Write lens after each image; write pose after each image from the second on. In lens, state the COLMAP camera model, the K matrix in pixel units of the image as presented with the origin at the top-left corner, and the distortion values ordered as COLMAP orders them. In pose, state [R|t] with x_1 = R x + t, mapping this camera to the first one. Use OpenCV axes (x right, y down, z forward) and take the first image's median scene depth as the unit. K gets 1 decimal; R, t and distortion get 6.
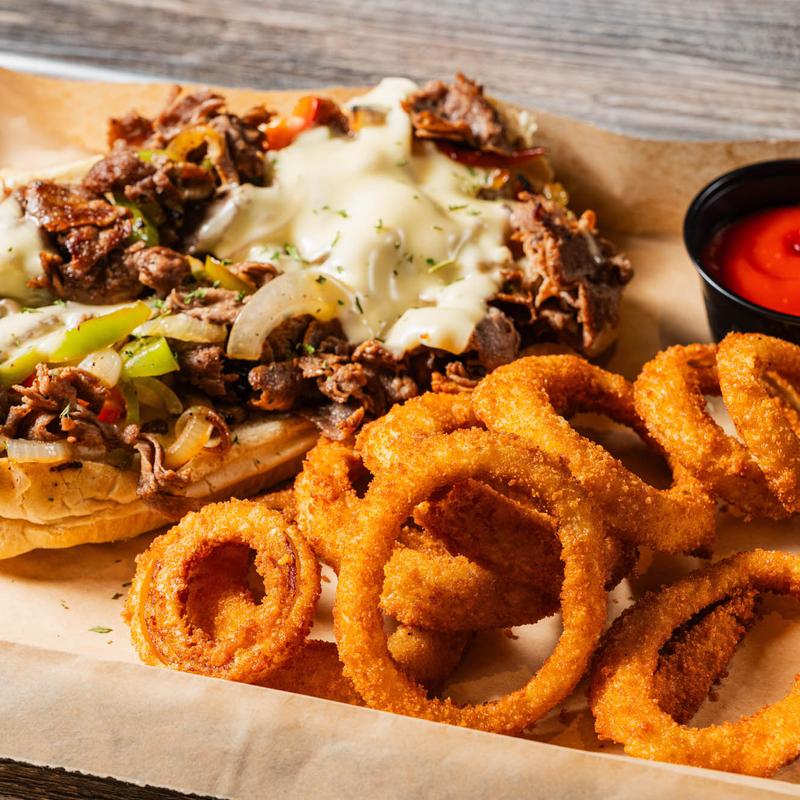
lens RADIAL K [[2344.2, 0, 397.8], [0, 2344.2, 400.7], [0, 0, 1]] dist [0.021493, 0.256708]
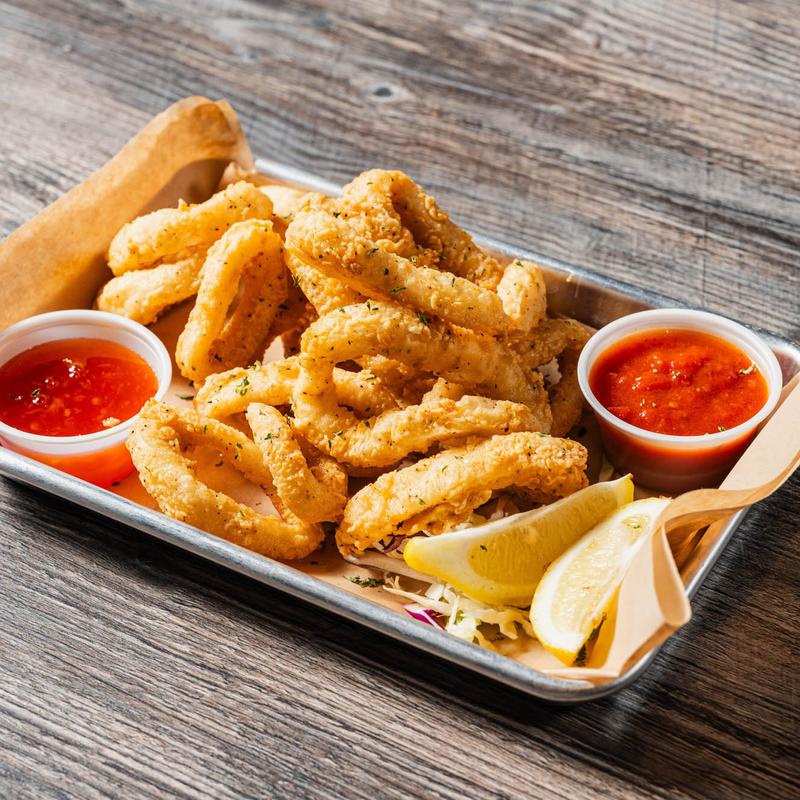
lens RADIAL K [[2344.2, 0, 397.8], [0, 2344.2, 400.7], [0, 0, 1]] dist [0.021493, 0.256708]
pose [[0.956497, 0.191540, -0.220058, 0.107408], [-0.191544, 0.981248, 0.021527, -0.021057], [0.220055, 0.021561, 0.975249, -0.082684]]
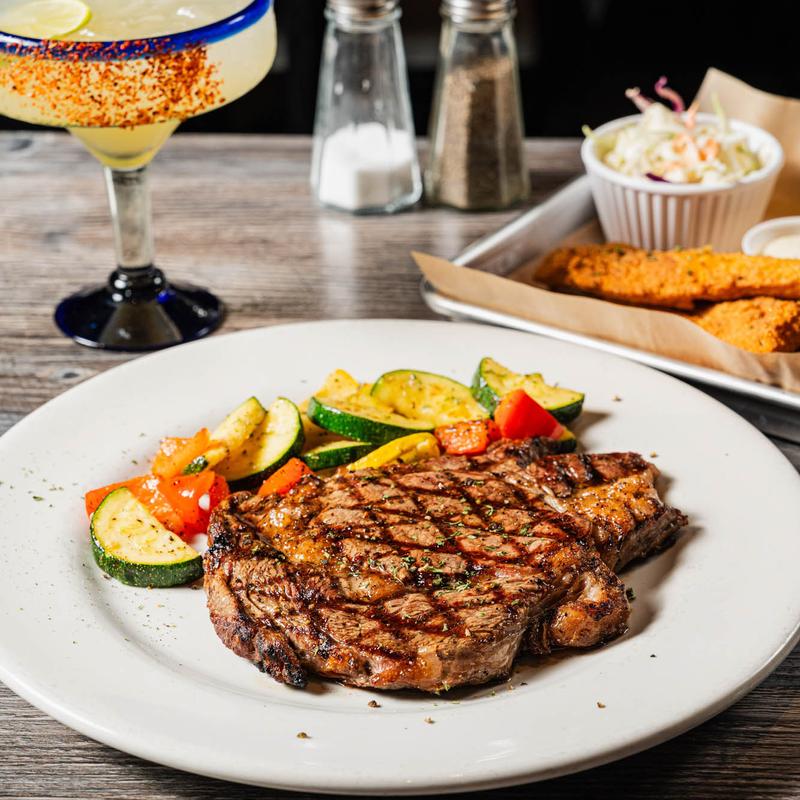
lens RADIAL K [[2344.2, 0, 397.8], [0, 2344.2, 400.7], [0, 0, 1]] dist [0.021493, 0.256708]
pose [[0.979073, -0.093045, 0.180996, -0.225937], [0.136639, 0.959640, -0.245808, 0.204587], [-0.150820, 0.265395, 0.952270, -0.221195]]
